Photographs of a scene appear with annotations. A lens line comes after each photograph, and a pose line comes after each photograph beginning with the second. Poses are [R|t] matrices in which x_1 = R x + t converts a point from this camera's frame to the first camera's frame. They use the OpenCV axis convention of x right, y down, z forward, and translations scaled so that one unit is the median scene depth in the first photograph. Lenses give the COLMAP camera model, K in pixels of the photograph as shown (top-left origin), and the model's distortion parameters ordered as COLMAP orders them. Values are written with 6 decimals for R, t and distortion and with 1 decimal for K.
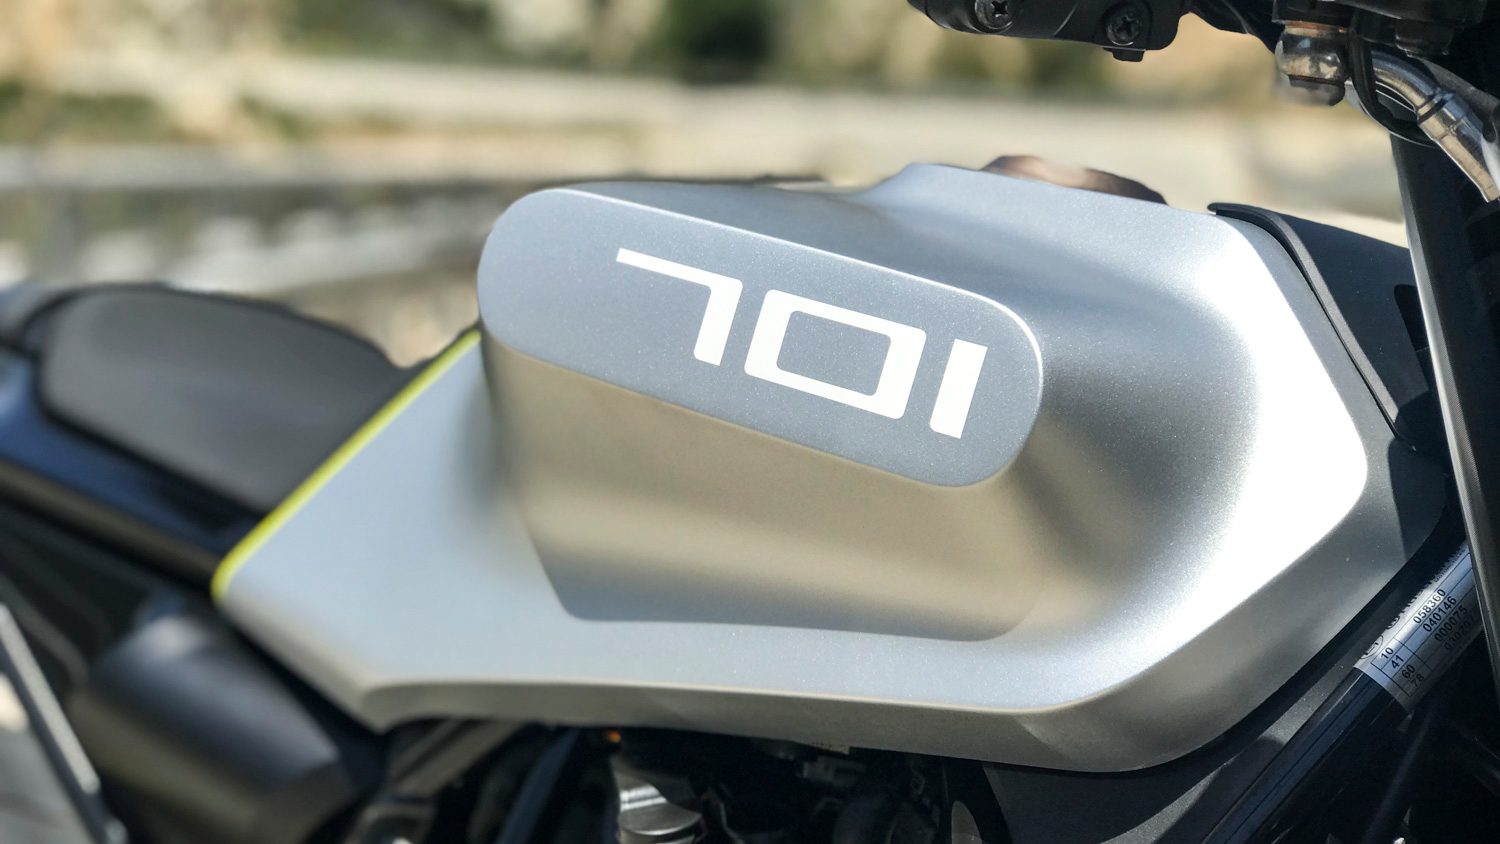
lens RADIAL K [[2556.4, 0, 750.0], [0, 2556.4, 422.0], [0, 0, 1]] dist [-0.271529, -0.050550]
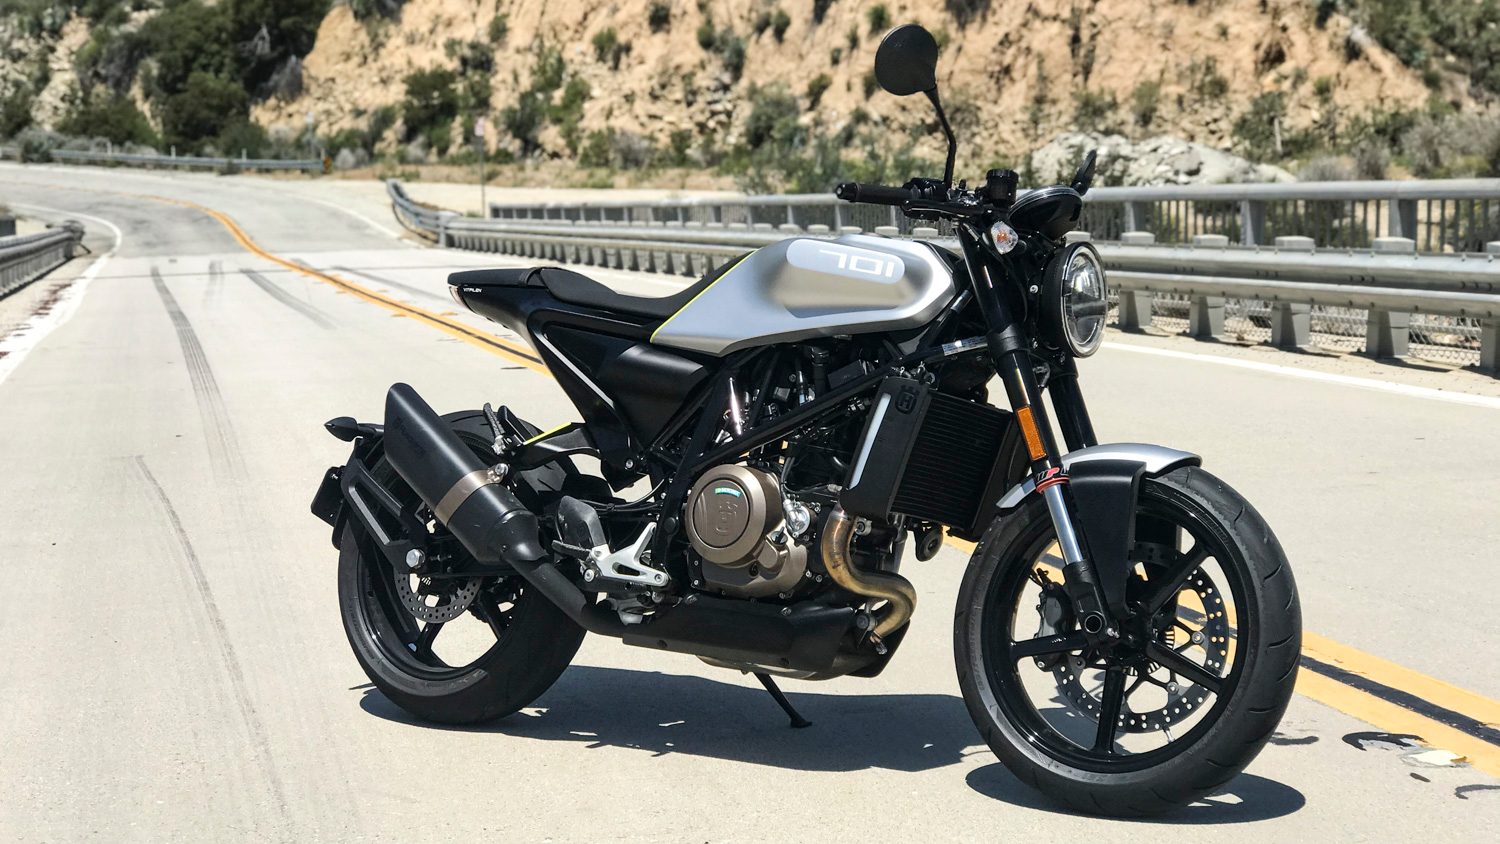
lens RADIAL K [[2506.9, 0, 750.0], [0, 2506.9, 422.0], [0, 0, 1]] dist [-0.016002, -0.079032]
pose [[0.943130, -0.034985, 0.330579, -1.981026], [0.040628, 0.999123, -0.010173, 0.354281], [-0.329933, 0.023025, 0.943723, -4.088531]]
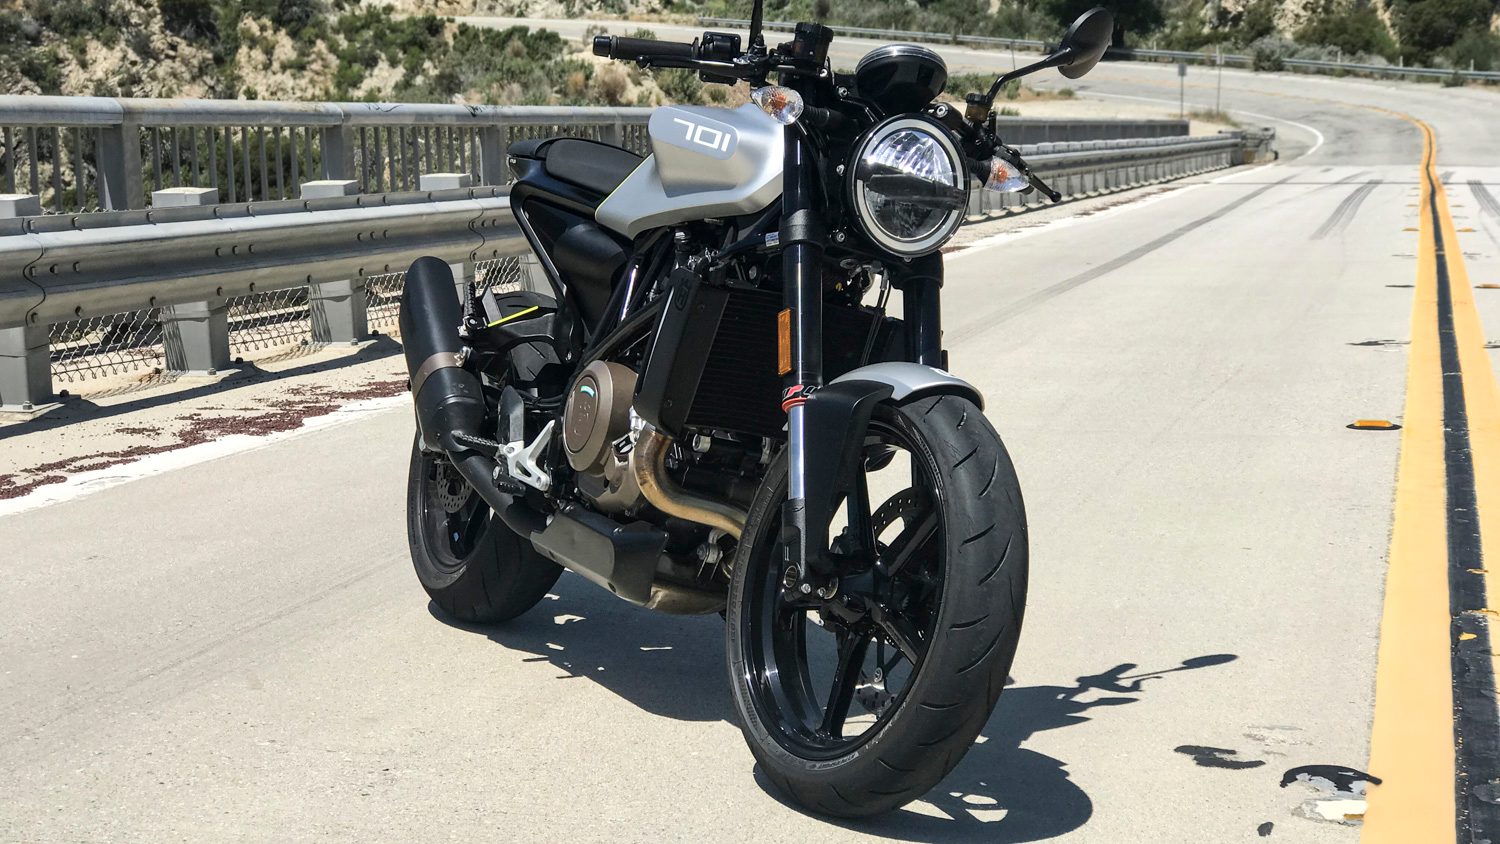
lens RADIAL K [[2497.7, 0, 752.2], [0, 2497.7, 515.2], [0, 0, 1]] dist [-0.009112, -0.000528]
pose [[0.988147, 0.040103, -0.148181, 0.809355], [-0.031601, 0.997740, 0.059291, 0.391658], [0.150223, -0.053905, 0.987181, -3.655535]]
